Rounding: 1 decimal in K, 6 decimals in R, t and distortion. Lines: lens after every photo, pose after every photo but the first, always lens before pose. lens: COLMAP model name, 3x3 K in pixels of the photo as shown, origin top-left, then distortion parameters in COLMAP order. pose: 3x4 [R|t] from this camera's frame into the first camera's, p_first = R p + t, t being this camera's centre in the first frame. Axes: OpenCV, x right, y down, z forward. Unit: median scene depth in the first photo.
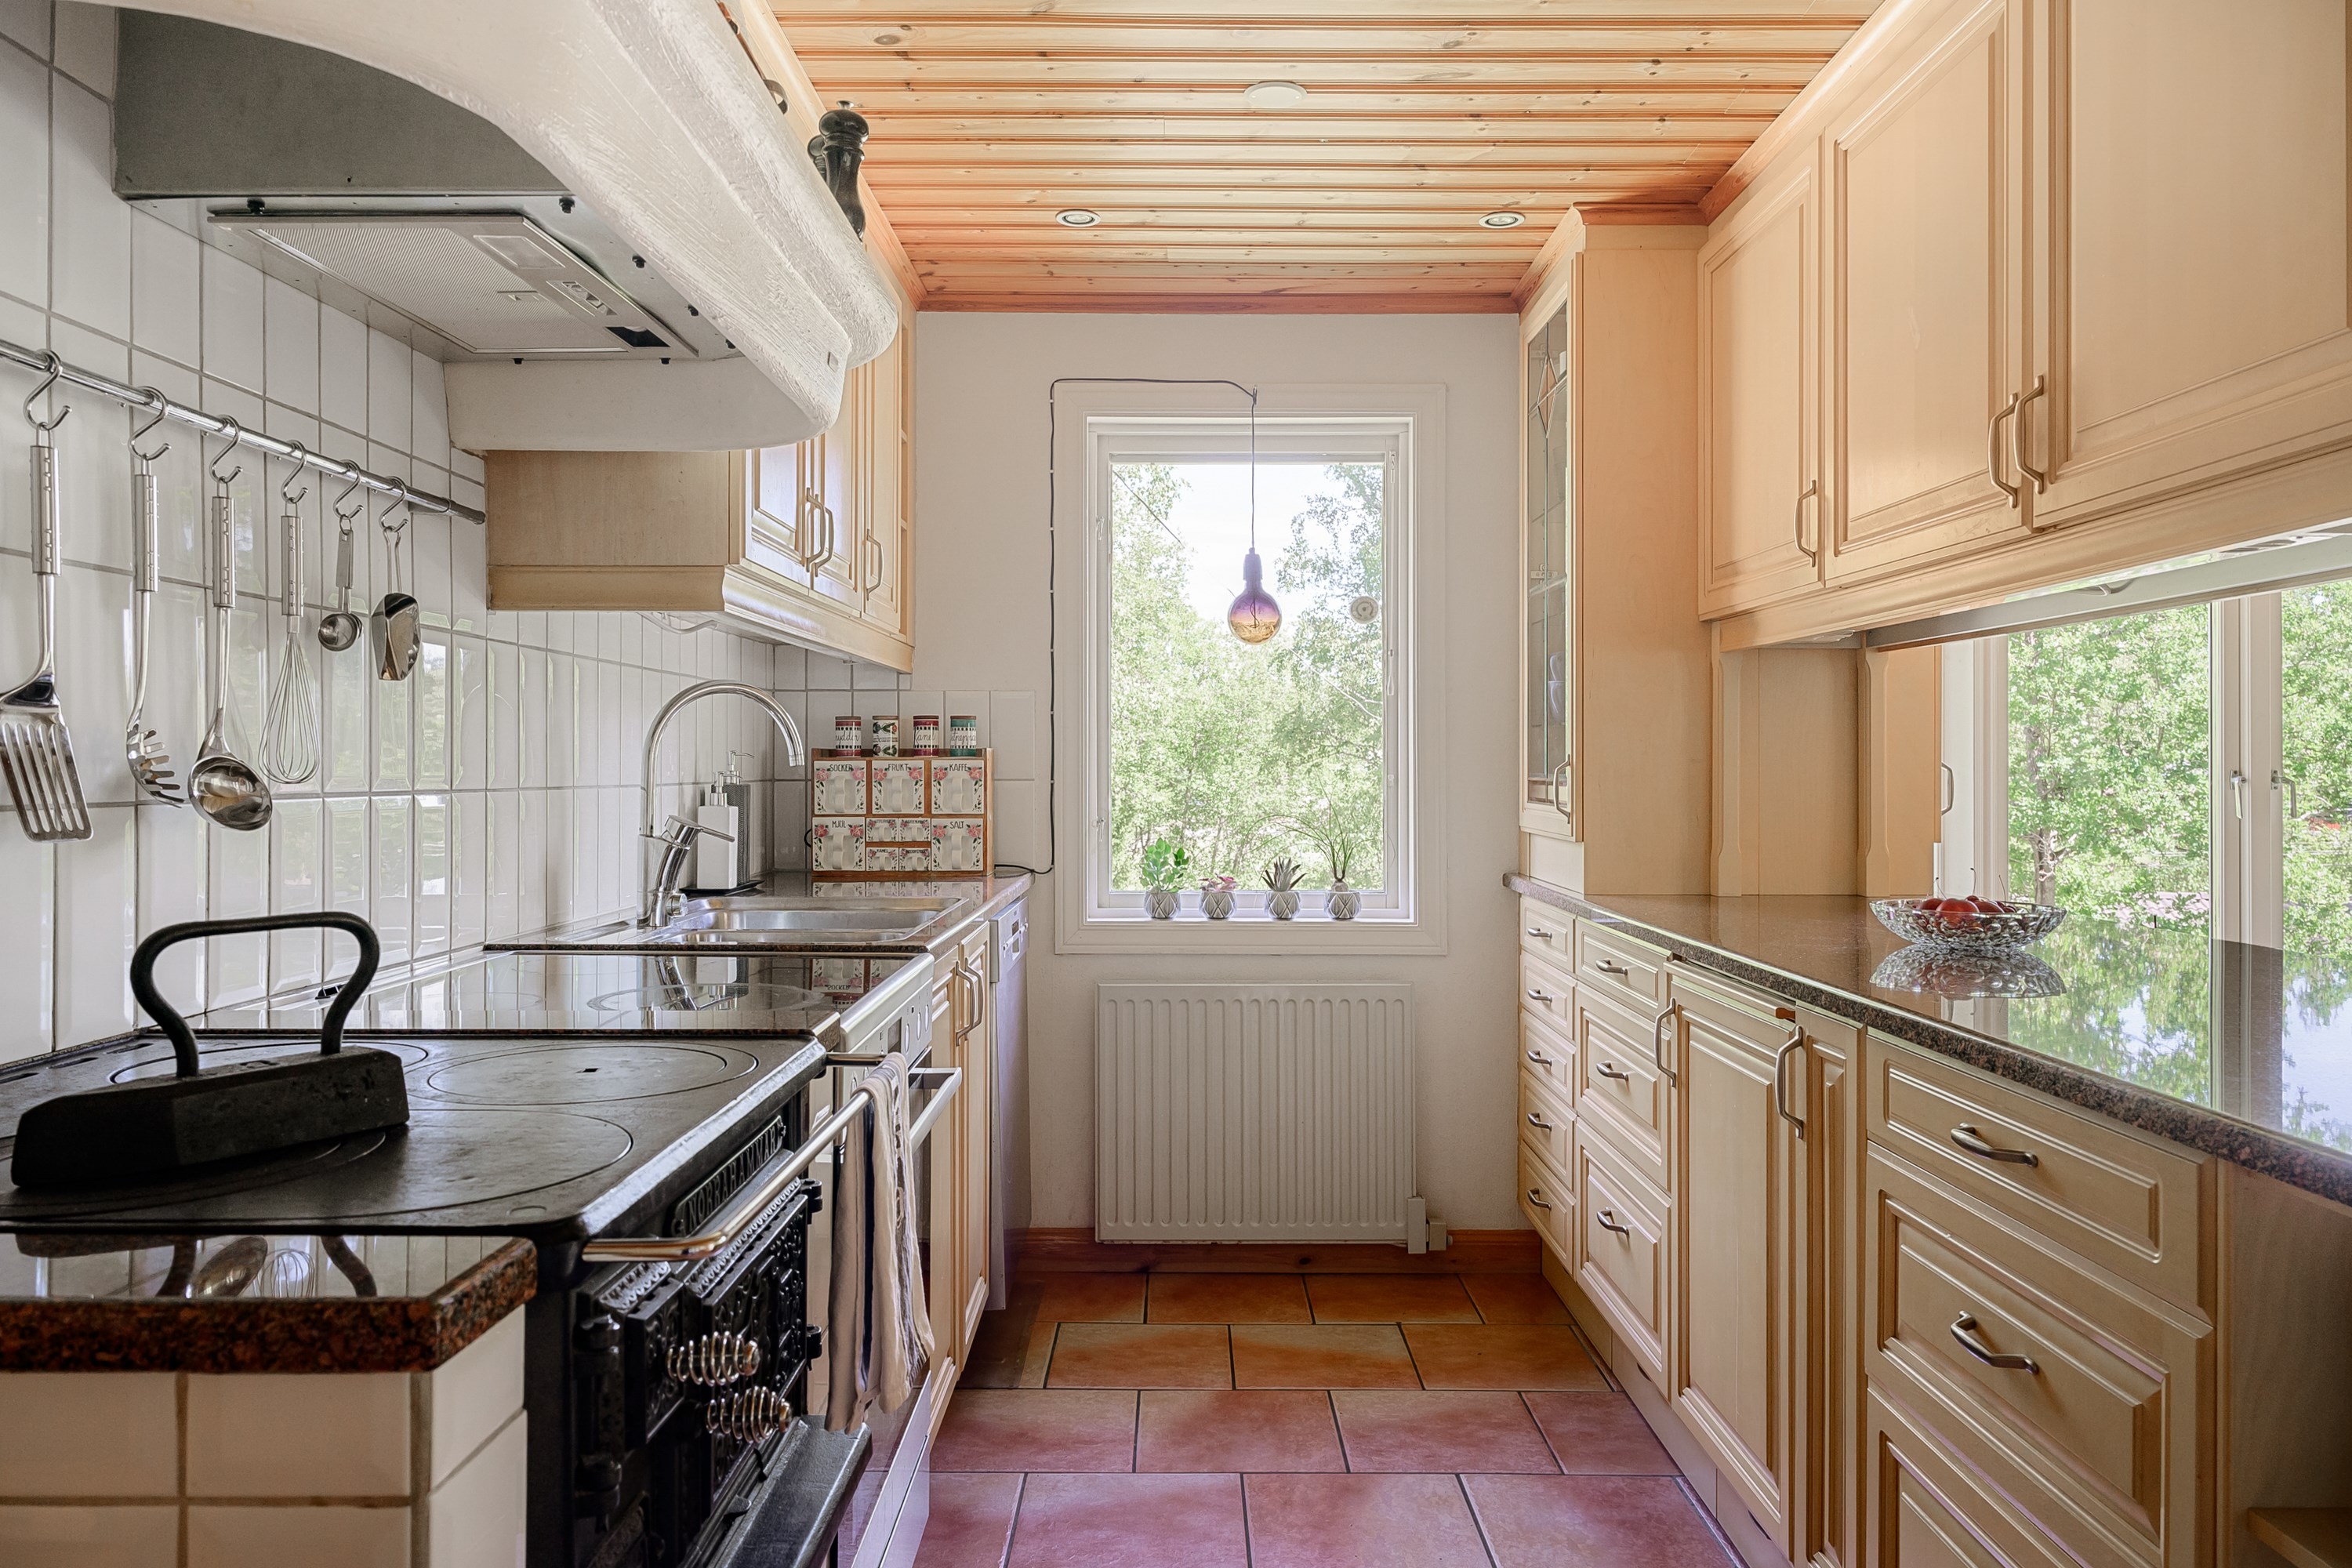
lens RADIAL K [[1607.0, 0, 1176.0], [0, 1607.0, 784.0], [0, 0, 1]] dist [0.001475, -0.002035]
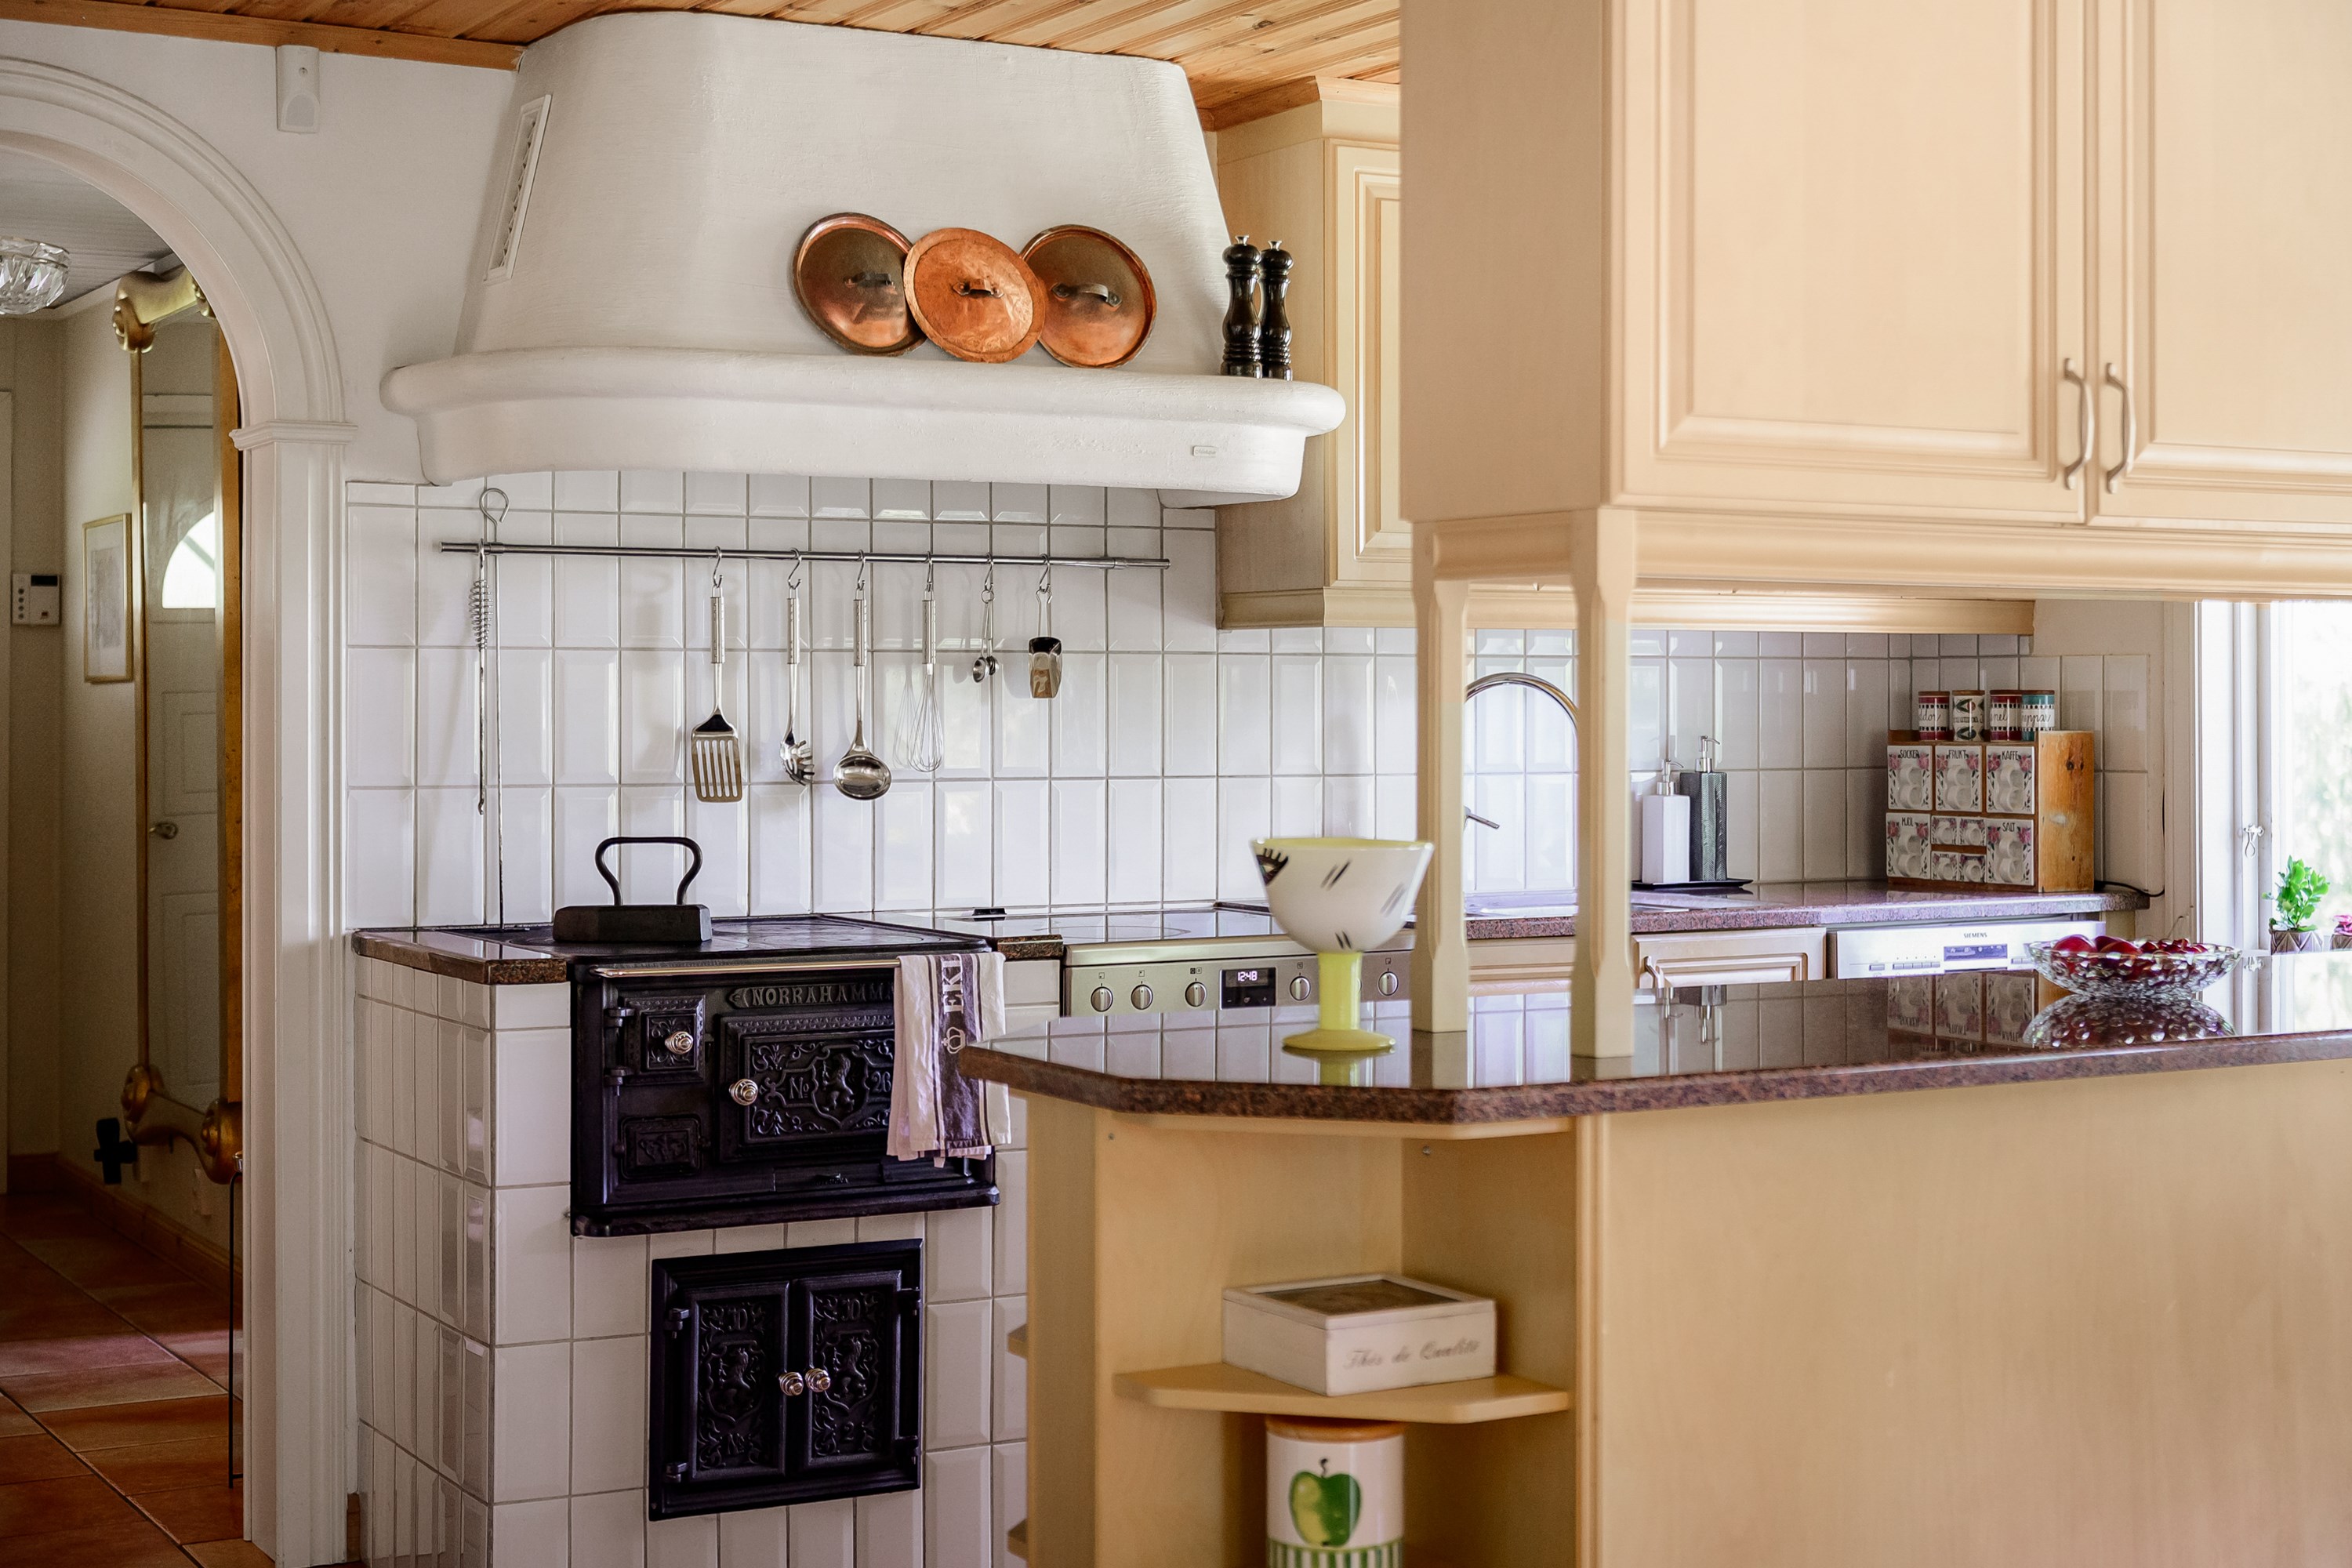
lens RADIAL K [[3373.8, 0, 1176.0], [0, 3373.8, 784.0], [0, 0, 1]] dist [0.004540, 0.005652]
pose [[0.491574, 0.015261, -0.870702, 1.123439], [-0.006274, 0.999883, 0.013983, -0.016596], [0.870813, -0.001411, 0.491612, -0.183857]]
